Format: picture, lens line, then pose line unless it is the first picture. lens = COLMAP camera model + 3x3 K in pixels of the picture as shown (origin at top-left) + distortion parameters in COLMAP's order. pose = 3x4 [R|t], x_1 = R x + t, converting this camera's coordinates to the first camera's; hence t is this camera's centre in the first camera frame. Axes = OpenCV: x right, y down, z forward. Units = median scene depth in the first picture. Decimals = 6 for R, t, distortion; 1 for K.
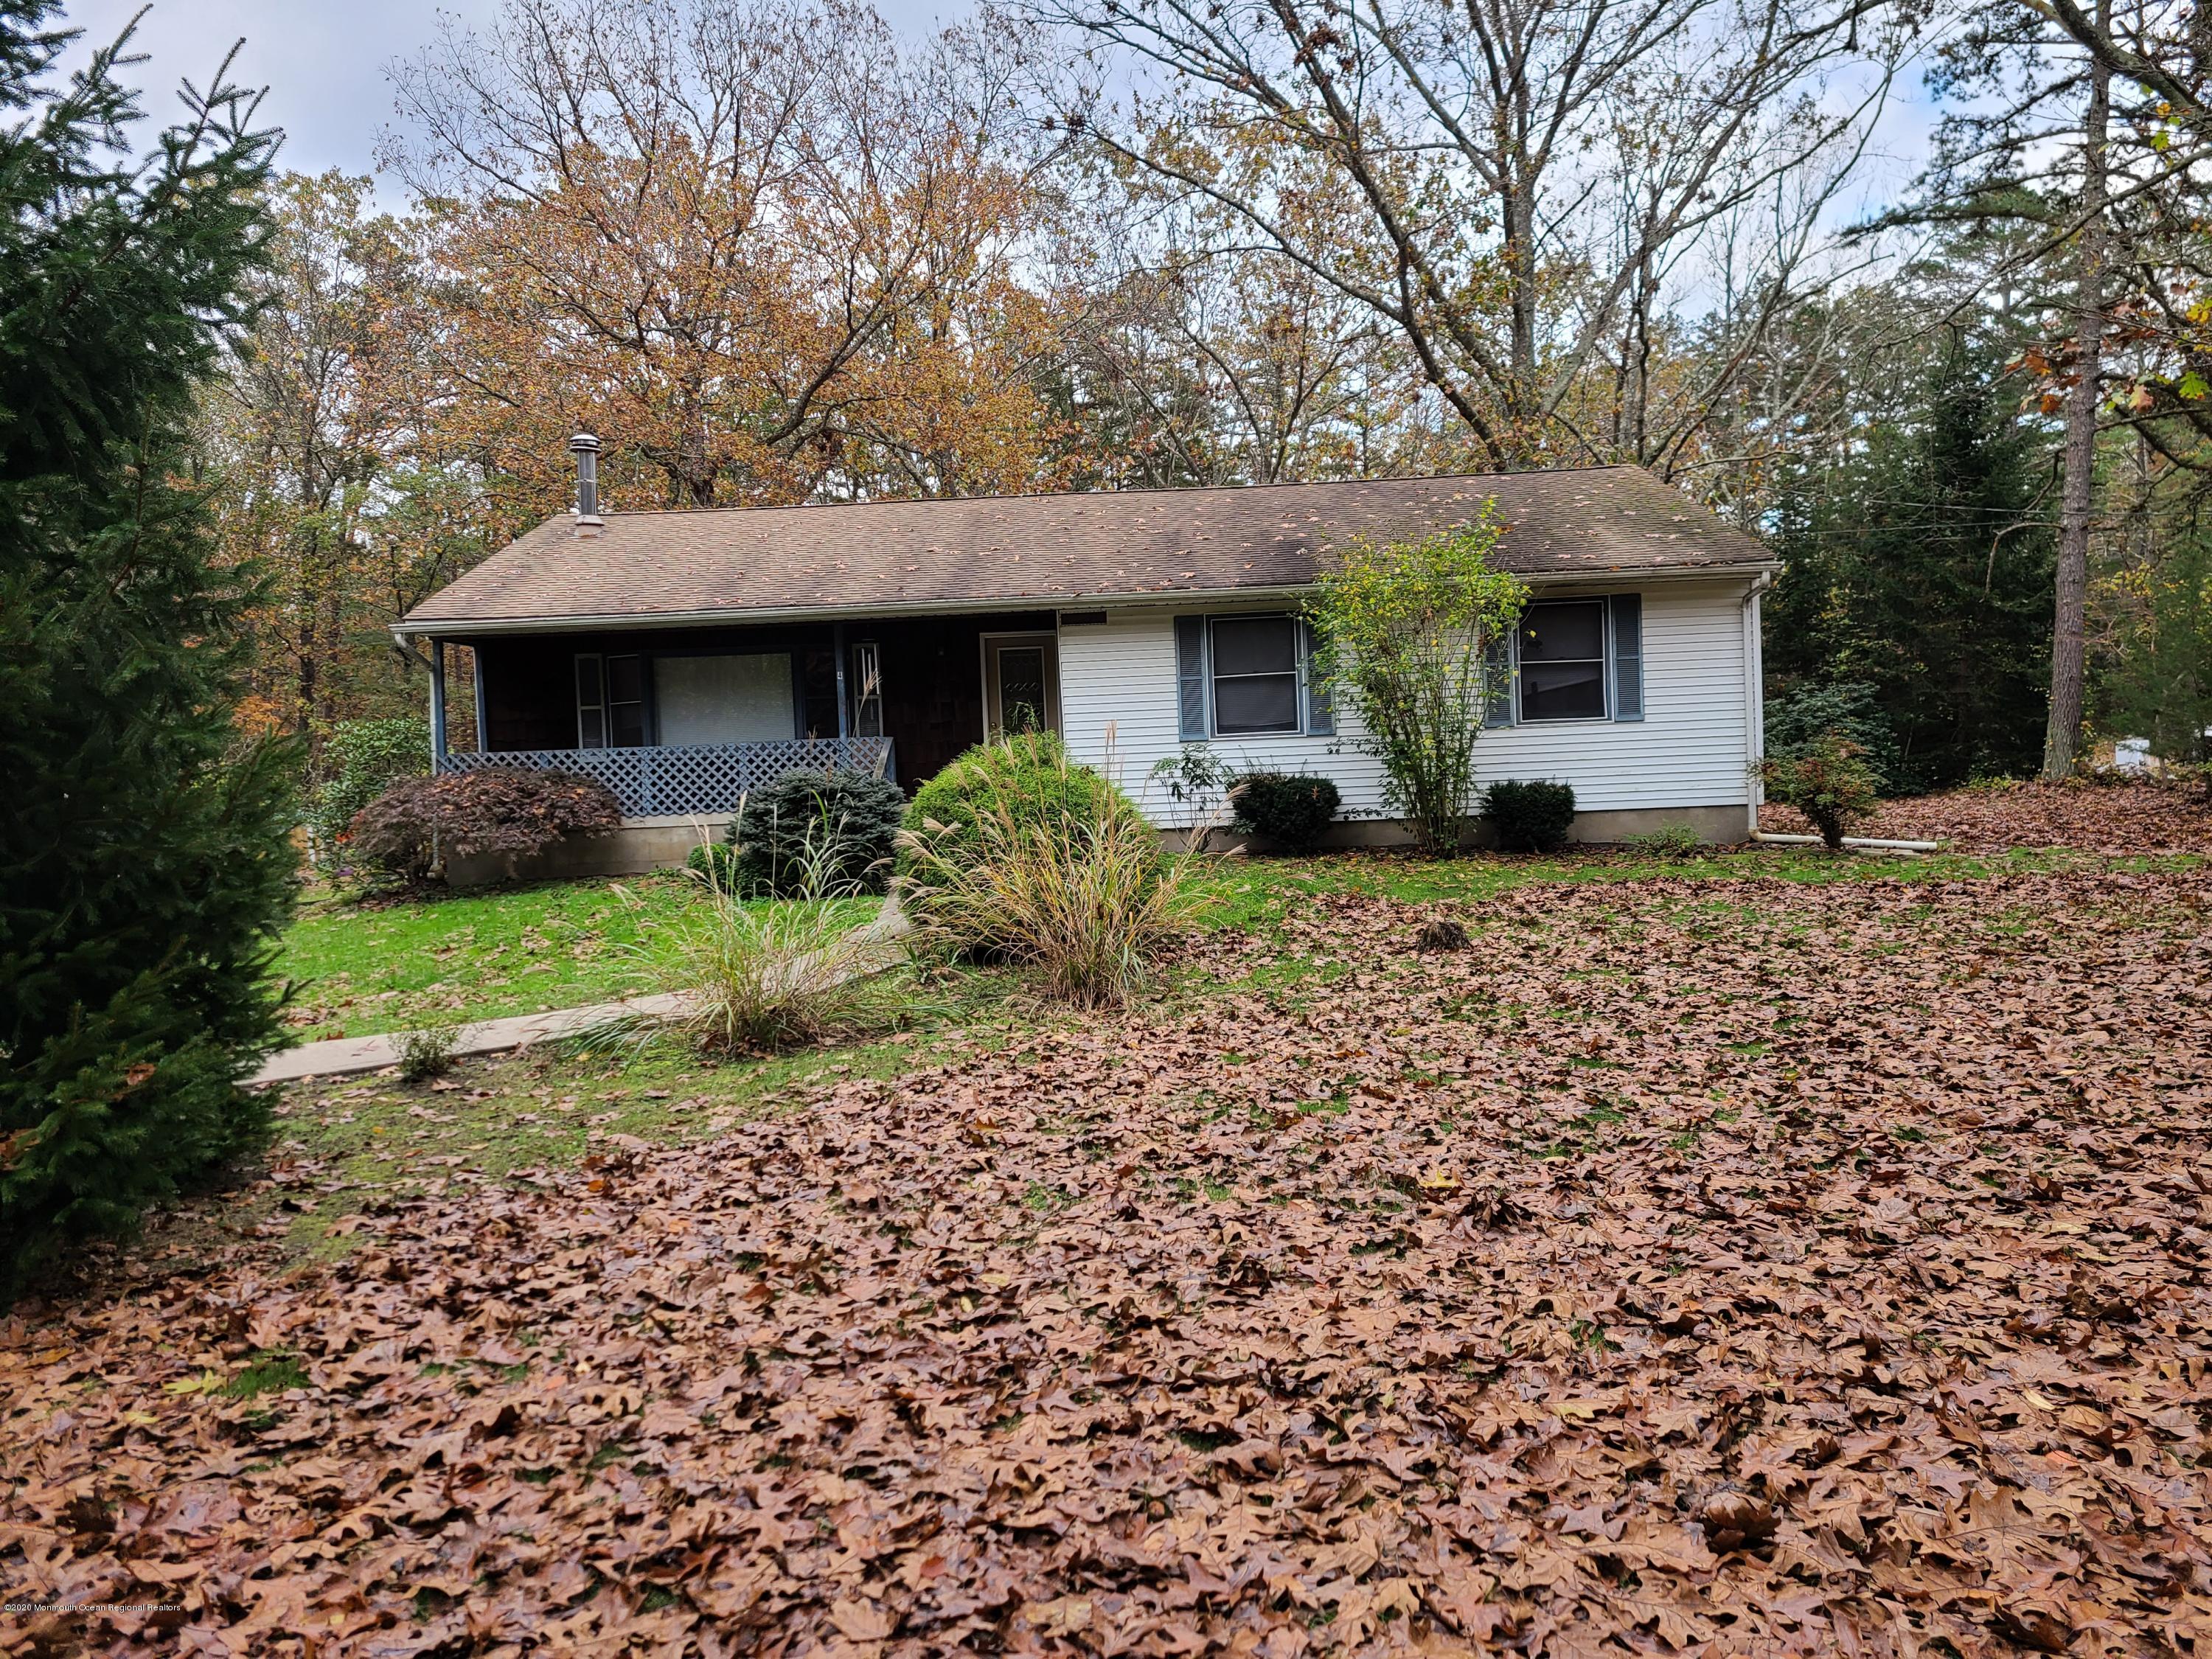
lens RADIAL K [[1691.7, 0, 1125.9], [0, 1691.7, 822.2], [0, 0, 1]] dist [0.084479, -0.072645]
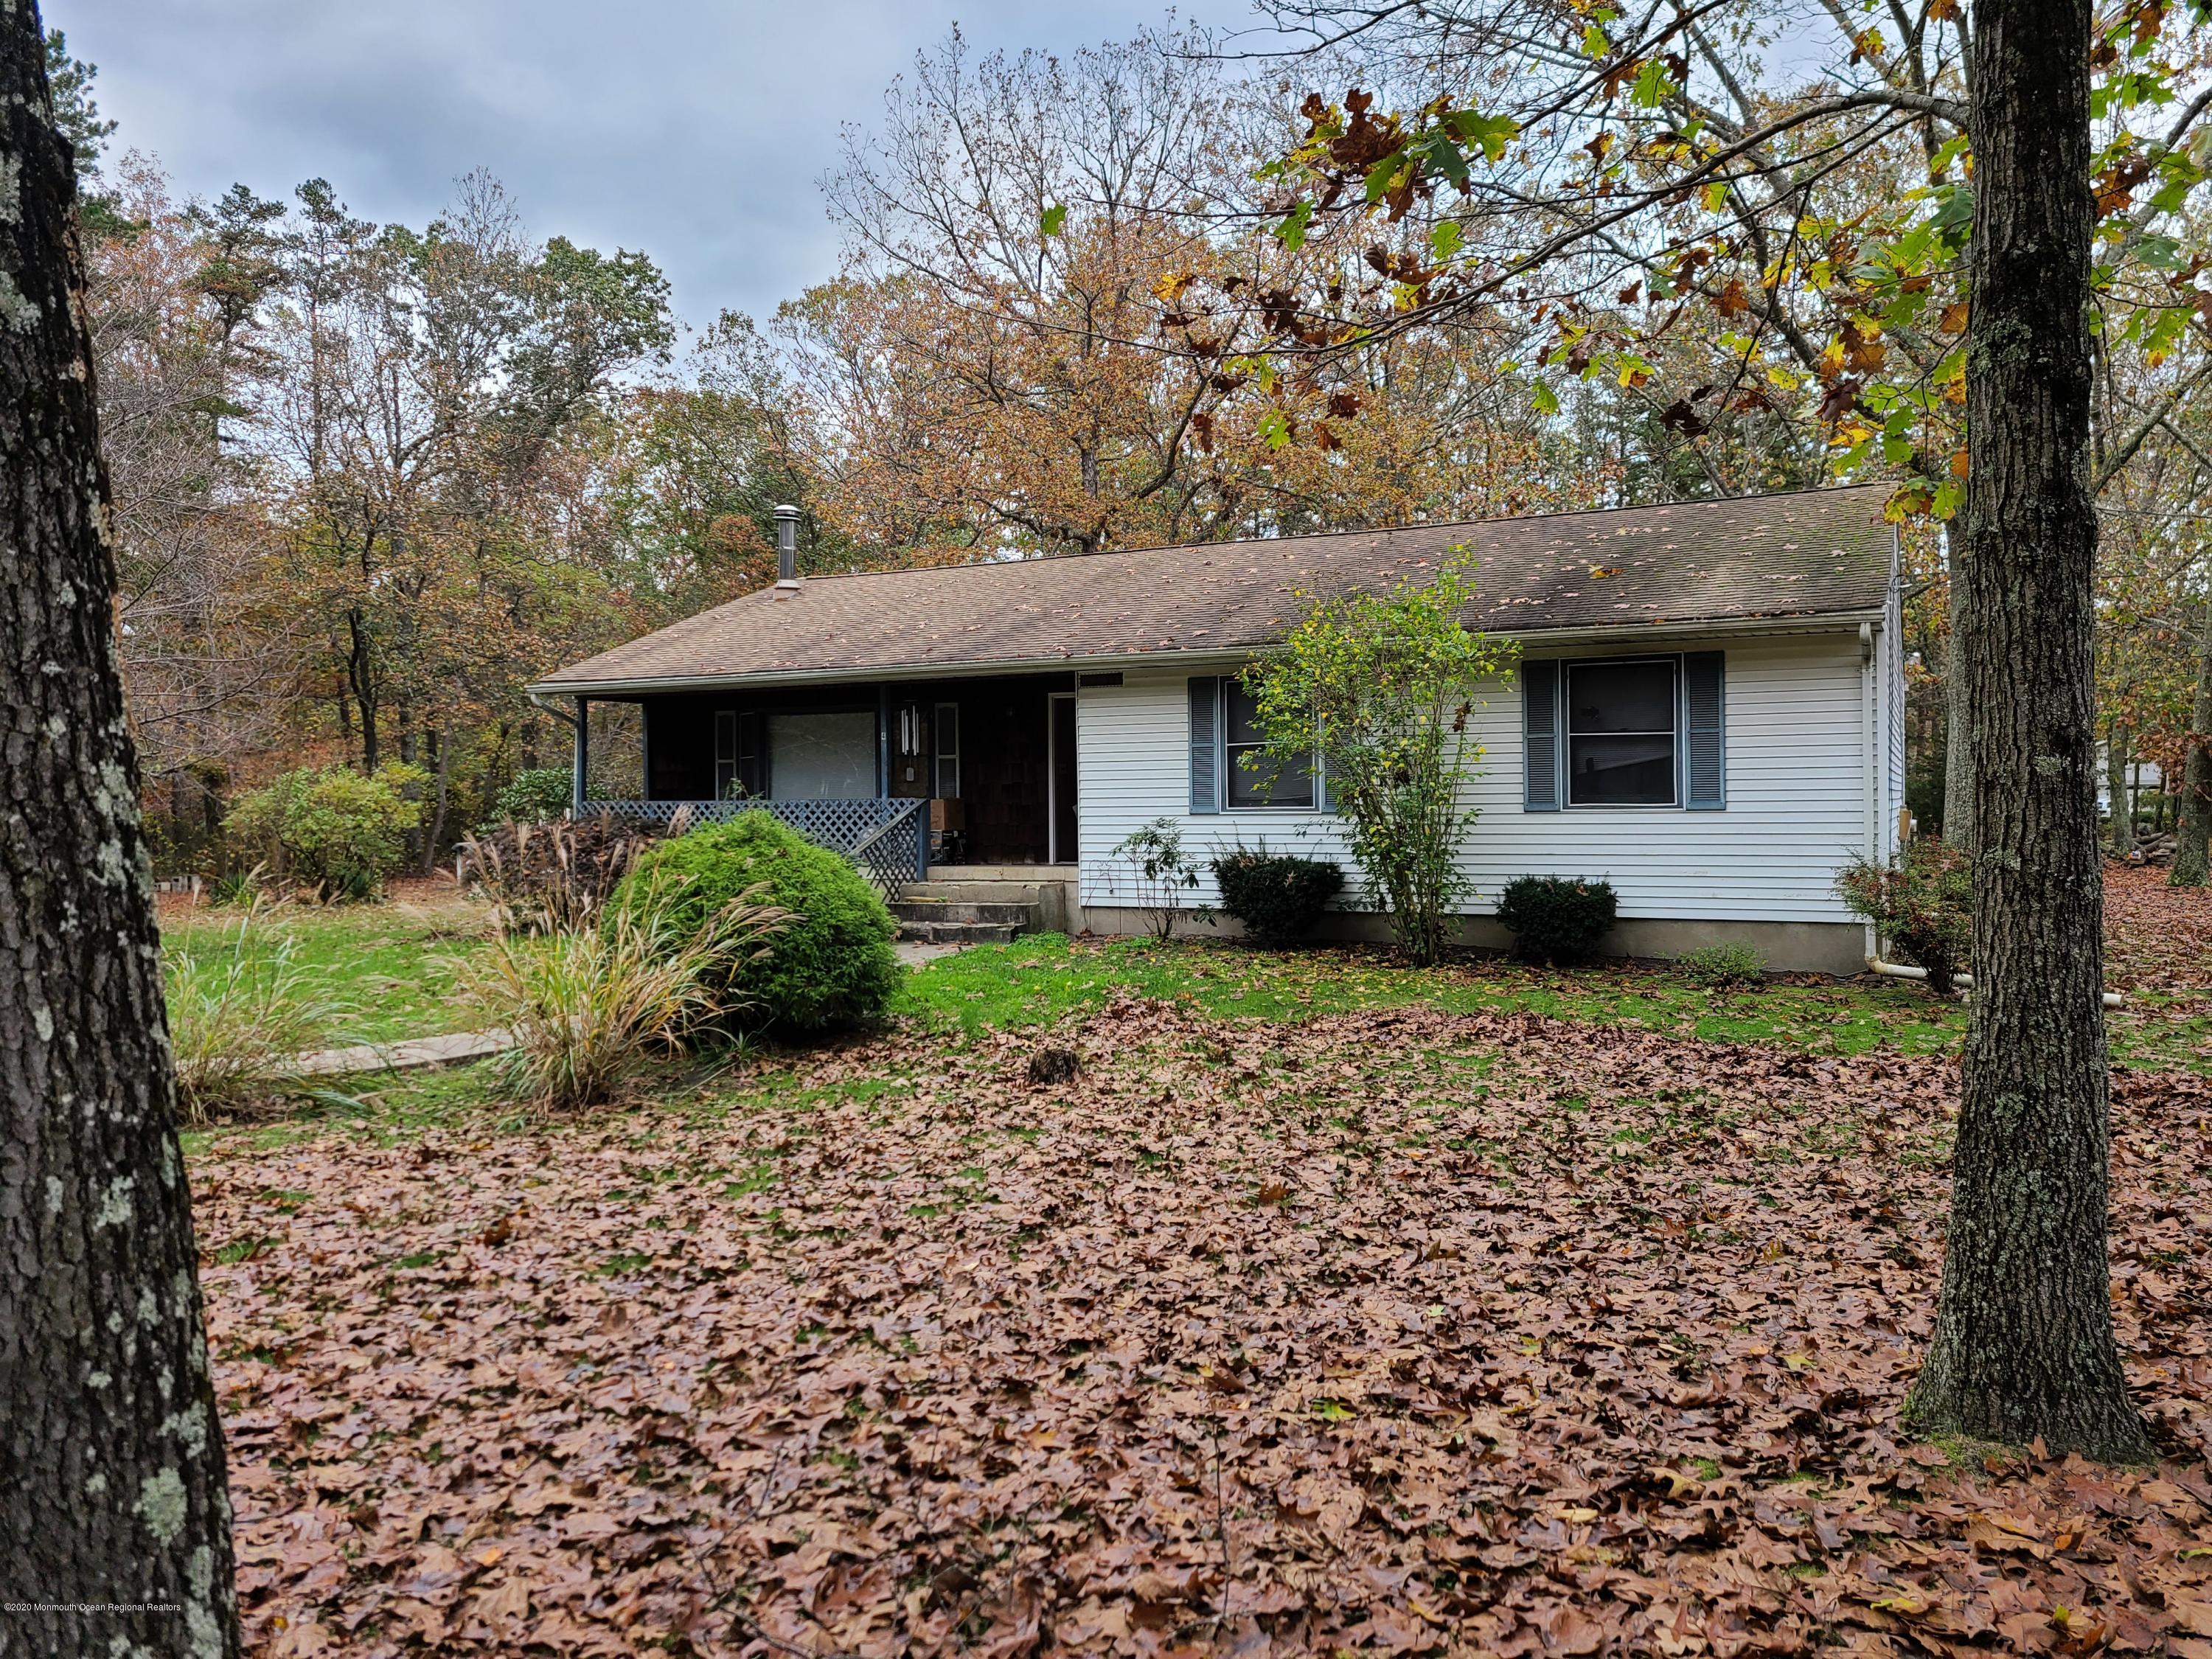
lens RADIAL K [[1691.7, 0, 1125.9], [0, 1691.7, 822.2], [0, 0, 1]] dist [0.084479, -0.072645]
pose [[0.896951, 0.039181, -0.440391, 0.405622], [-0.048066, 0.998803, -0.009035, -0.033275], [0.439510, 0.029272, 0.897761, 0.162529]]
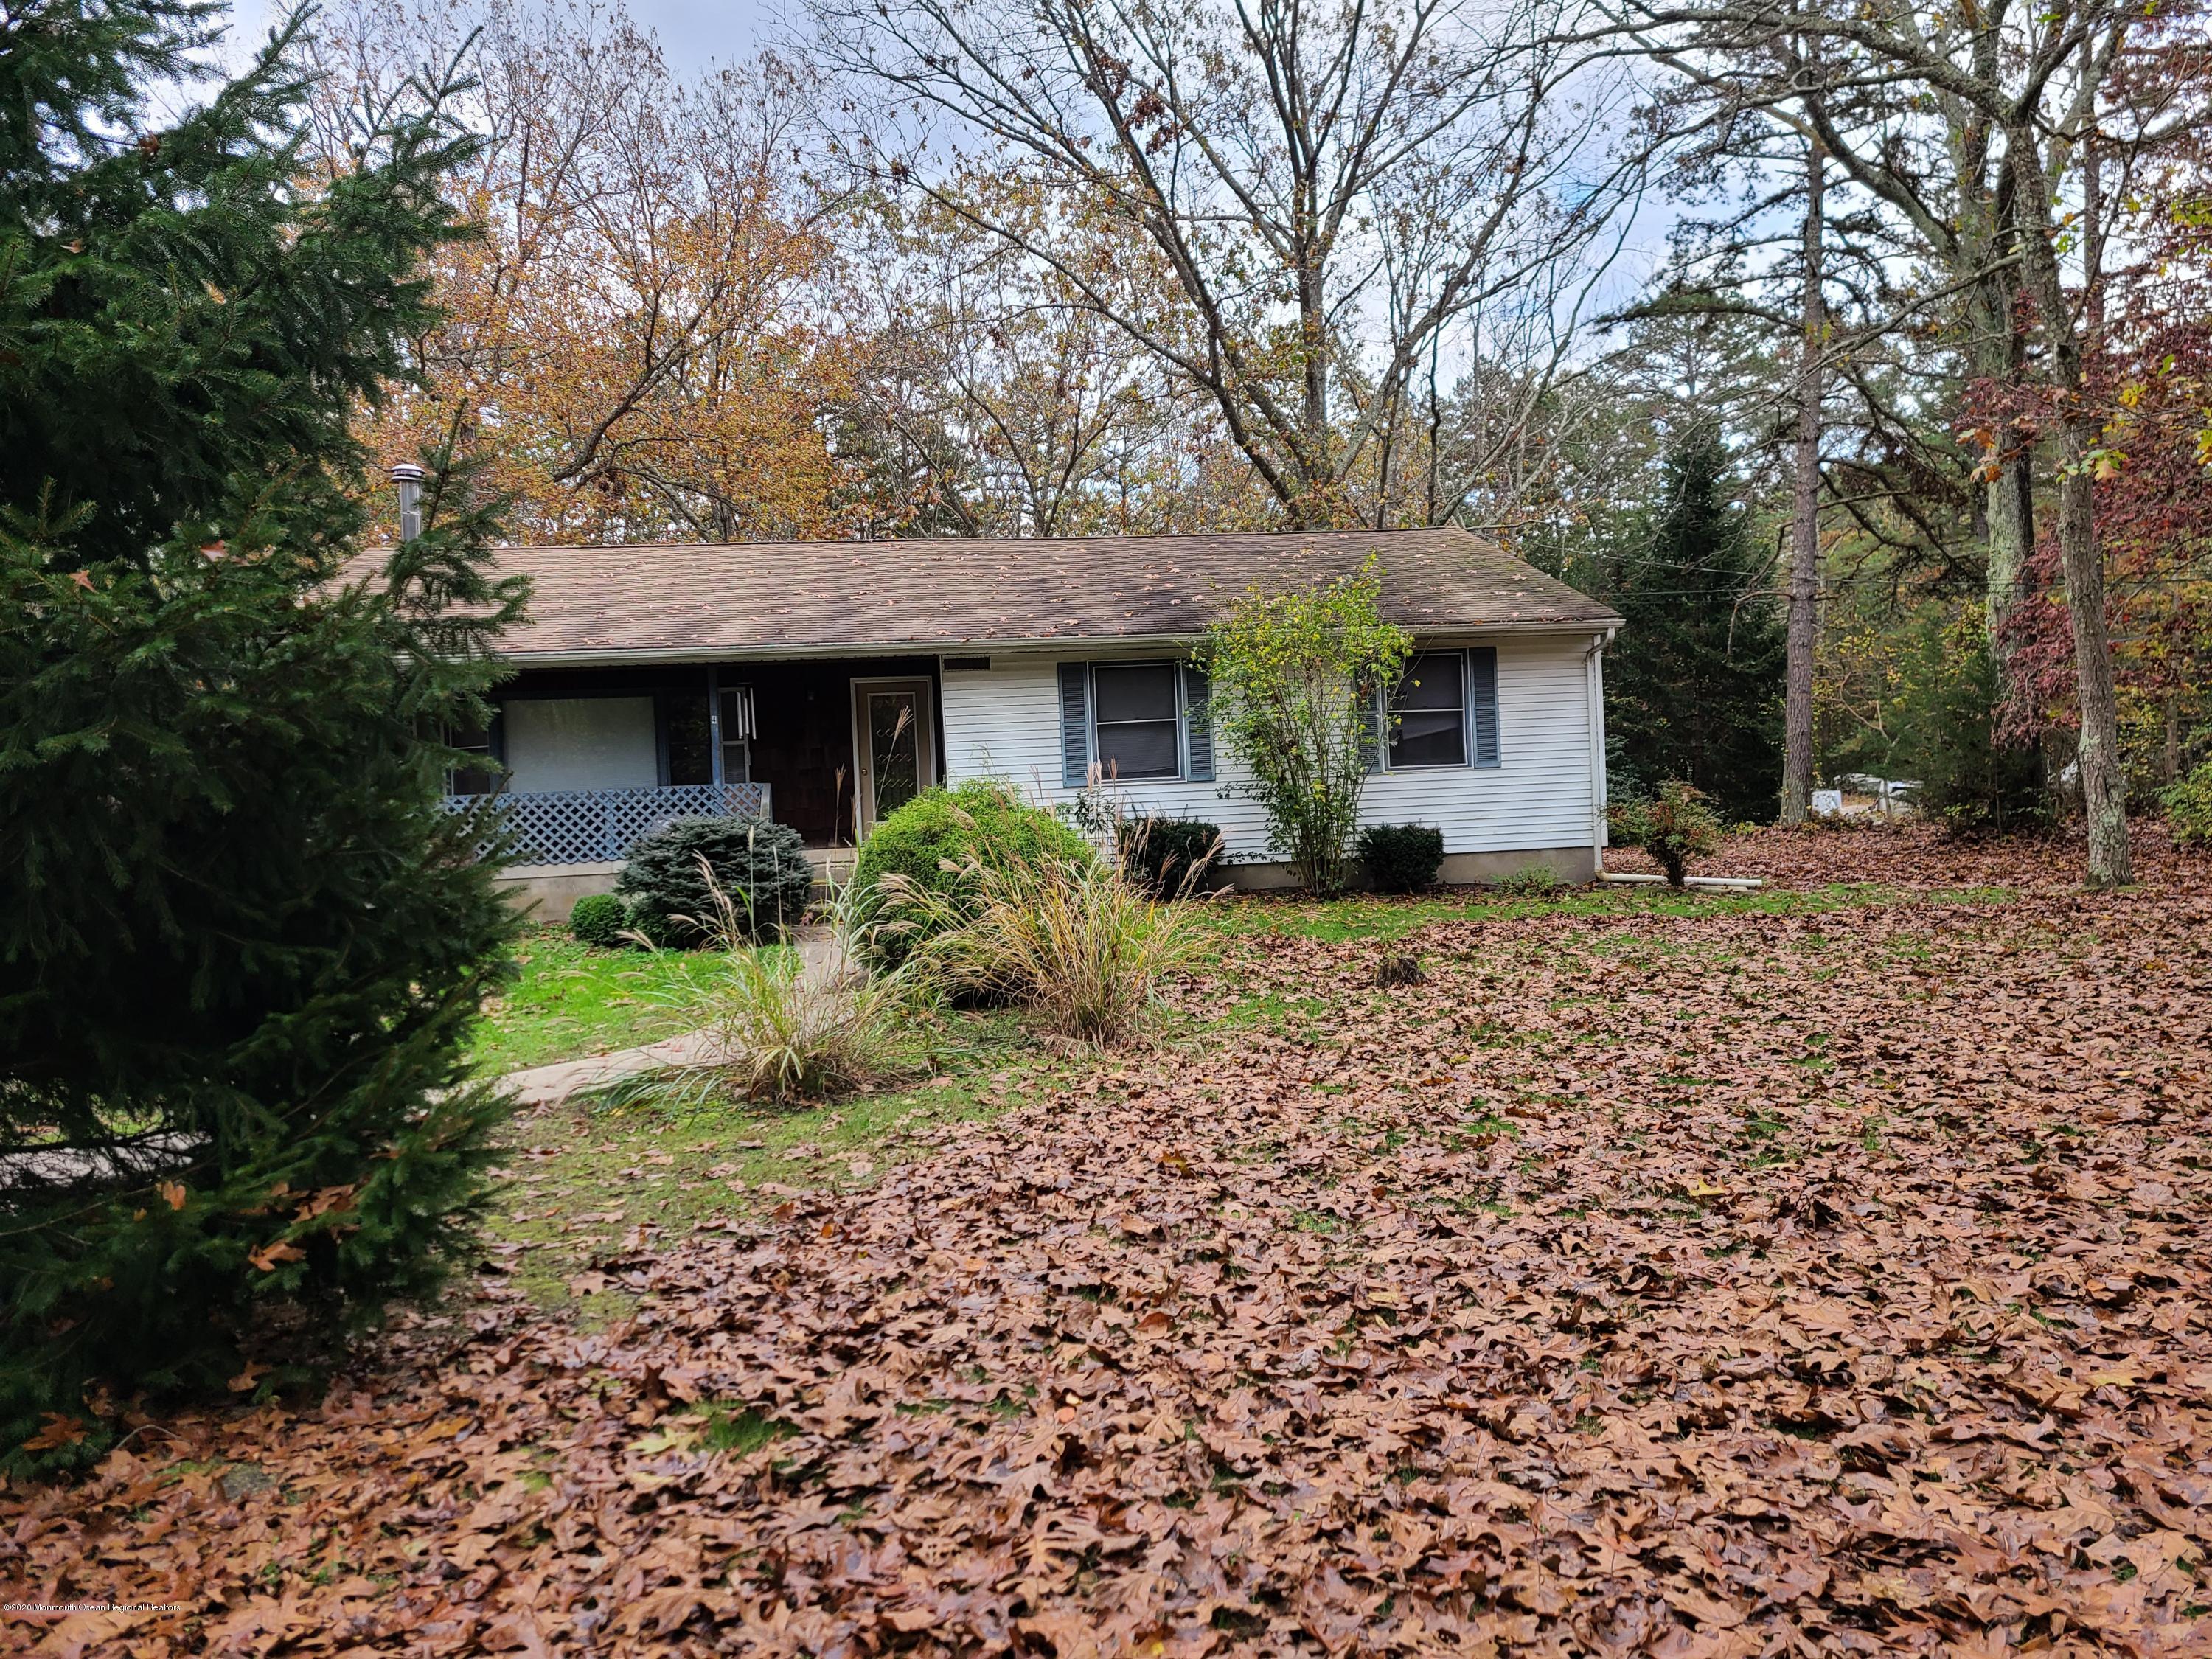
lens RADIAL K [[1691.7, 0, 1125.9], [0, 1691.7, 822.2], [0, 0, 1]] dist [0.084479, -0.072645]
pose [[0.985326, -0.004704, 0.170619, -0.103347], [0.010219, 0.999453, -0.031463, 0.004958], [-0.170378, 0.032745, 0.984835, 0.007336]]
